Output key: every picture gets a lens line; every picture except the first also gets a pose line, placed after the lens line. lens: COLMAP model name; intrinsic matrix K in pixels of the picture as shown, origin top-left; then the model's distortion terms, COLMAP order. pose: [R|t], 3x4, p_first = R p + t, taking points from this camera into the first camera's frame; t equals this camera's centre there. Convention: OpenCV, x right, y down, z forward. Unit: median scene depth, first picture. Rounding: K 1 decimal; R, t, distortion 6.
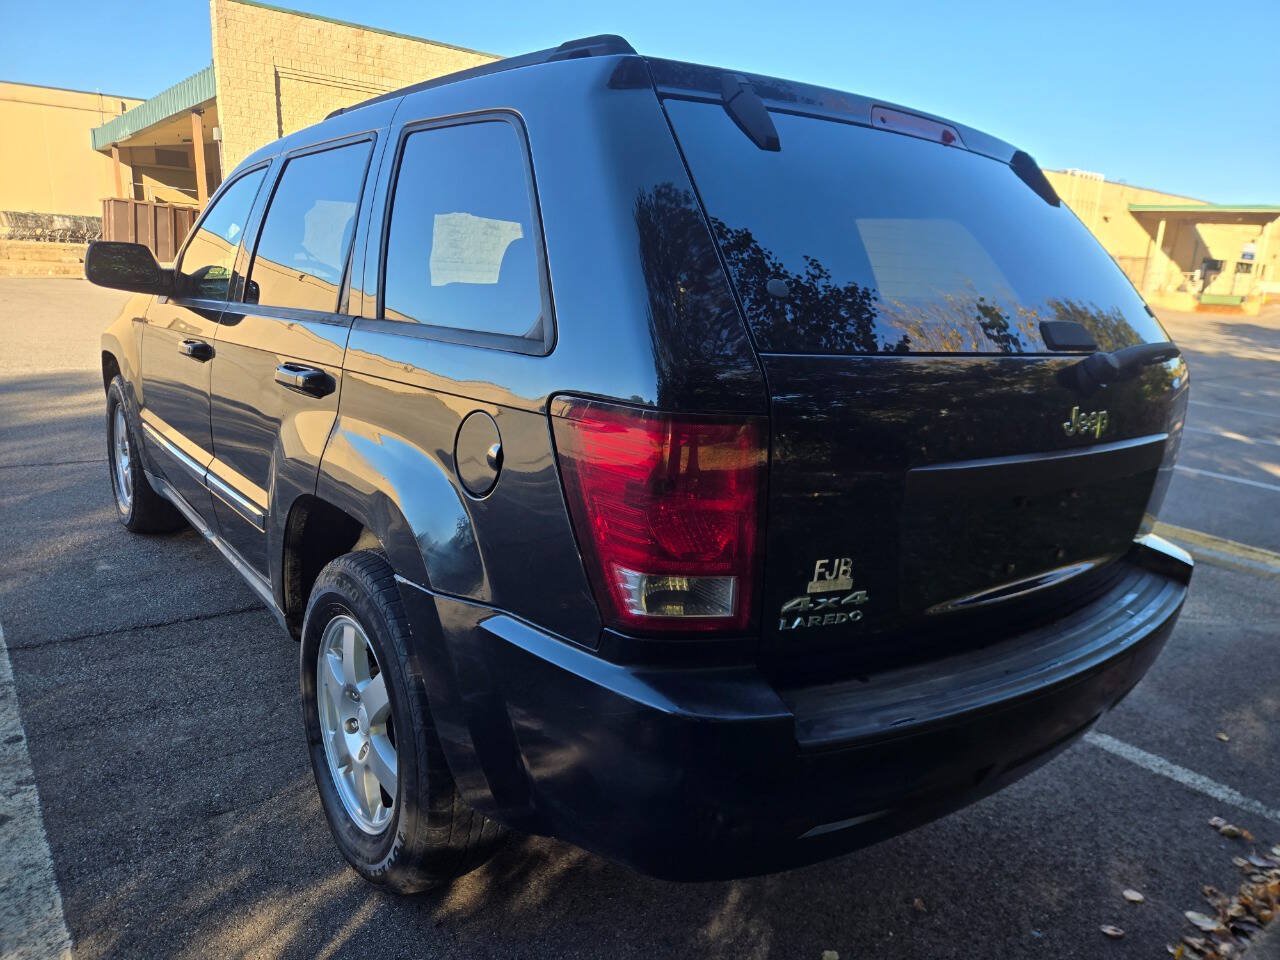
lens RADIAL K [[877.5, 0, 629.1], [0, 877.5, 459.4], [0, 0, 1]] dist [0.069528, -0.057353]
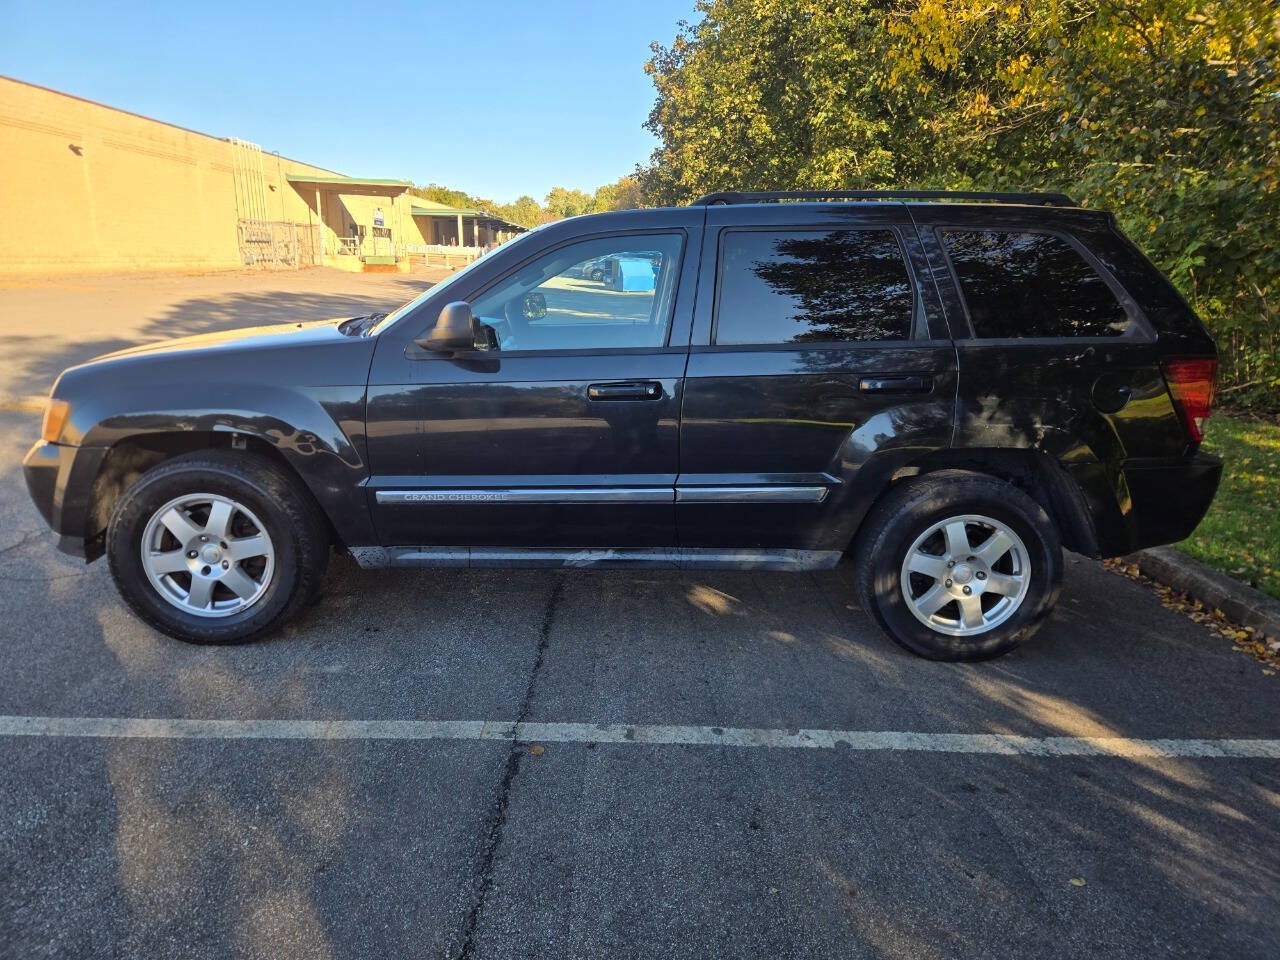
lens RADIAL K [[877.5, 0, 629.1], [0, 877.5, 459.4], [0, 0, 1]] dist [0.069528, -0.057353]
pose [[0.616507, -0.215332, 0.757332, -1.595698], [0.184556, 0.974599, 0.126869, -0.213285], [-0.765414, 0.061554, 0.640588, 0.320904]]
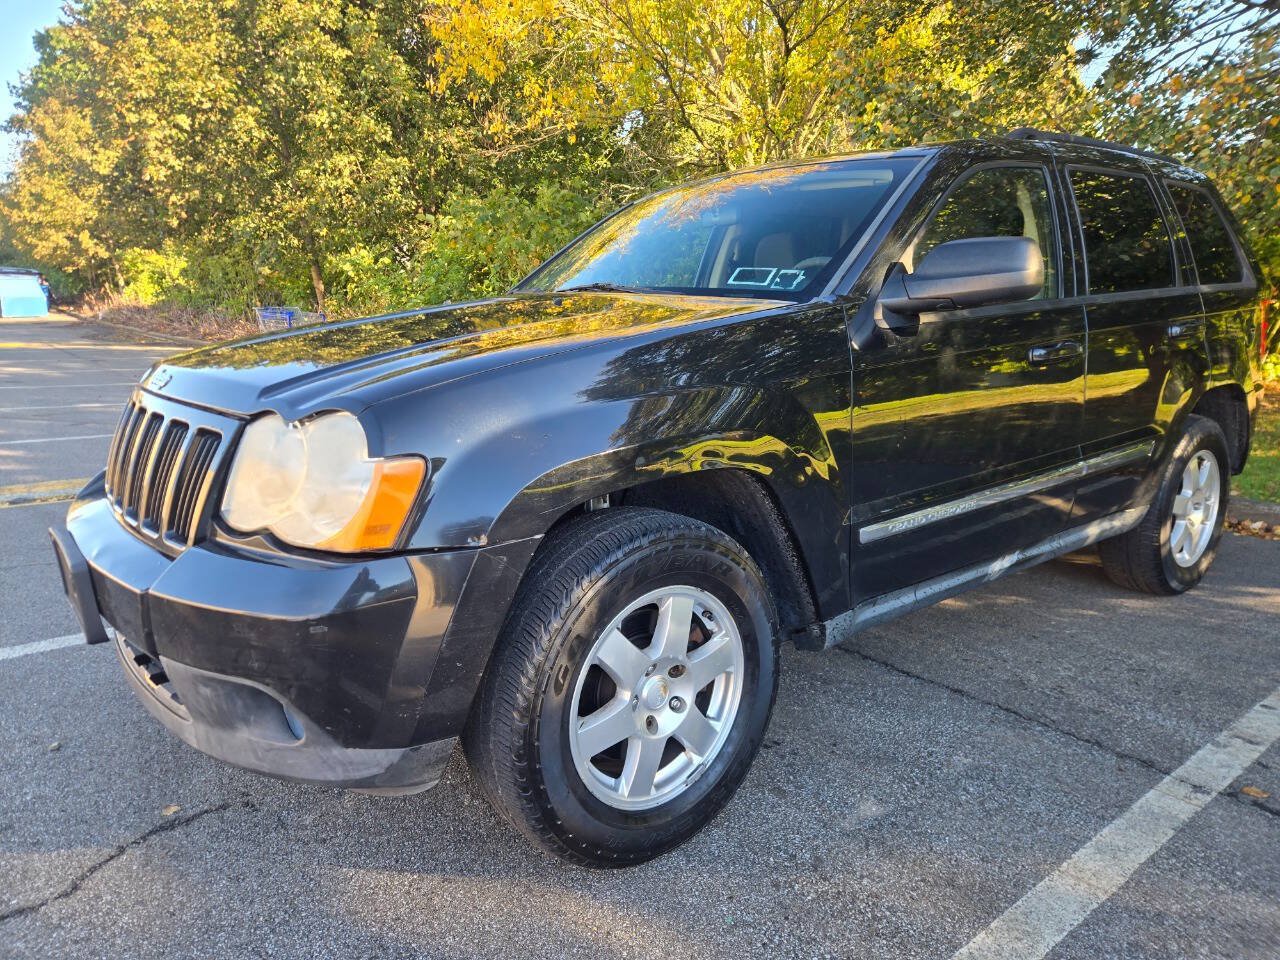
lens RADIAL K [[865.1, 0, 619.8], [0, 865.1, 485.6], [0, 0, 1]] dist [0.057942, -0.062805]
pose [[-0.007128, -0.268817, 0.963165, -1.661893], [0.207886, 0.941747, 0.264378, -0.393909], [-0.978127, 0.202113, 0.049171, 1.692136]]
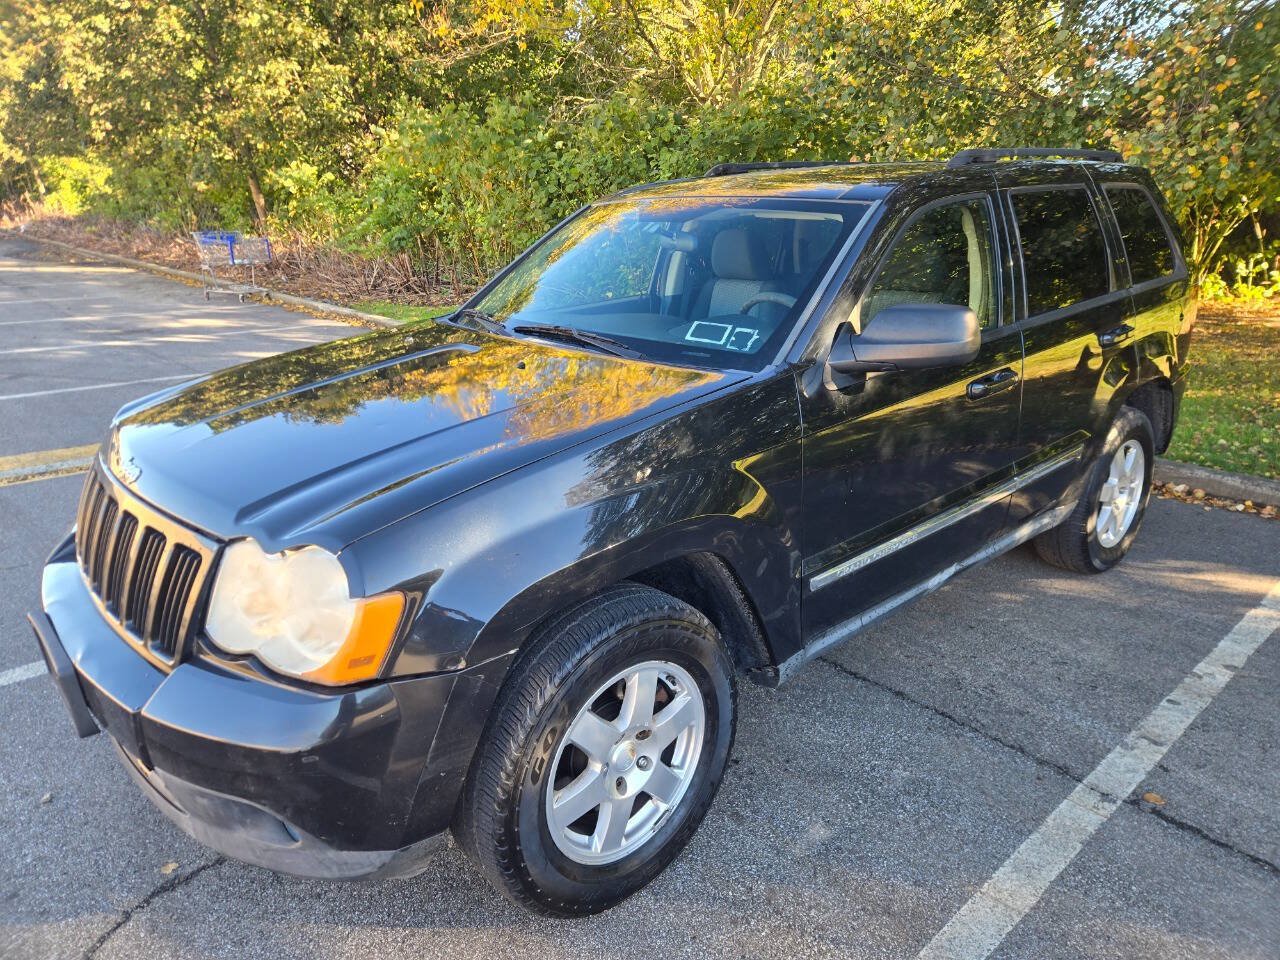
lens RADIAL K [[866.5, 0, 635.9], [0, 866.5, 473.2], [0, 0, 1]] dist [0.054661, -0.056729]
pose [[-0.072973, -0.362620, 0.929076, -1.651503], [0.206852, 0.905800, 0.369782, -0.567155], [-0.975647, 0.219165, 0.008910, 1.657453]]
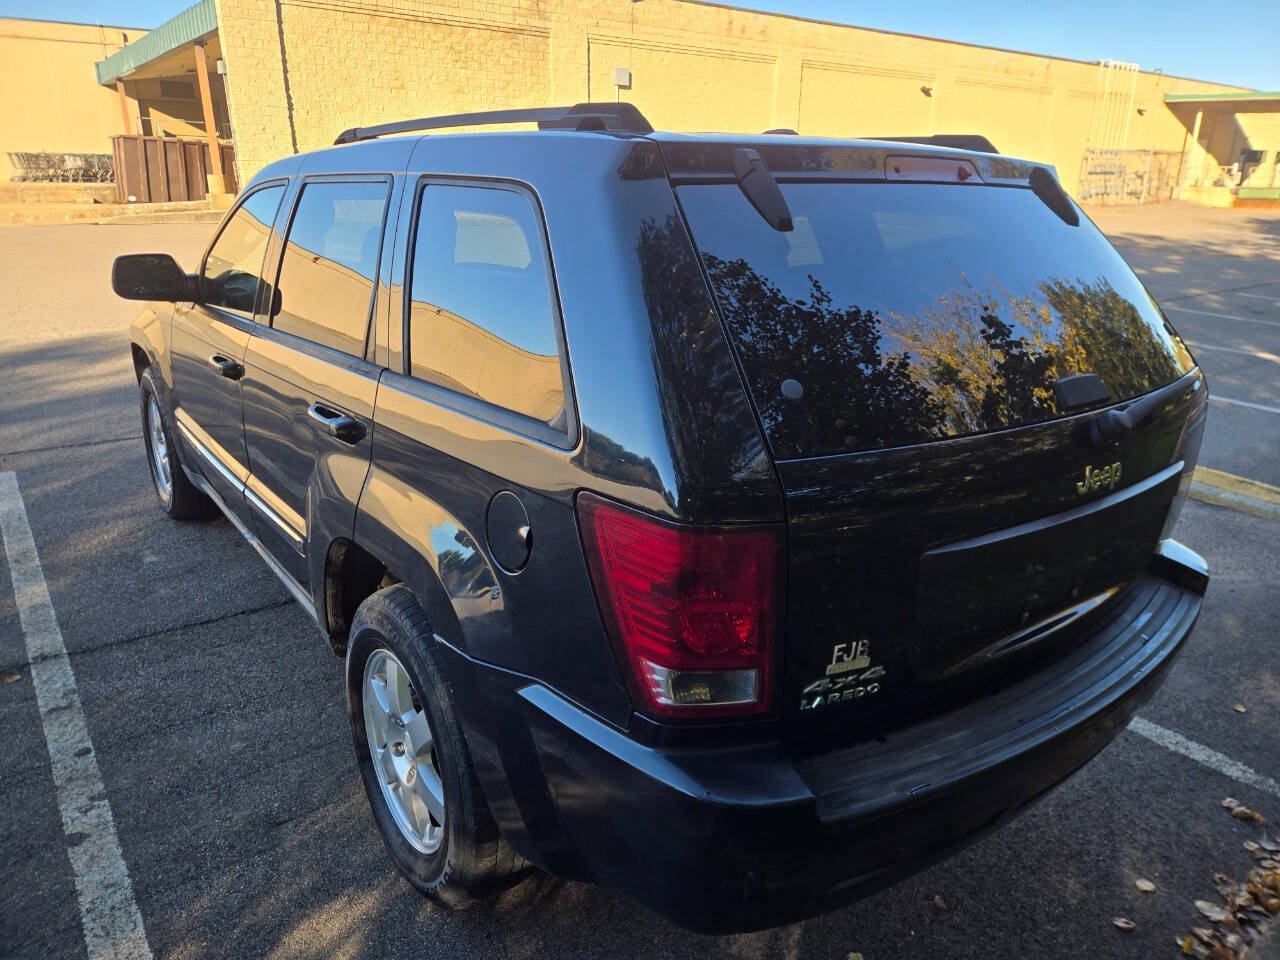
lens RADIAL K [[877.9, 0, 629.1], [0, 877.9, 443.4], [0, 0, 1]] dist [0.073520, -0.060577]
pose [[0.999203, -0.029831, -0.026524, 0.001791], [0.031782, 0.996566, 0.076463, -0.115627], [0.024152, -0.077245, 0.996720, -0.019887]]
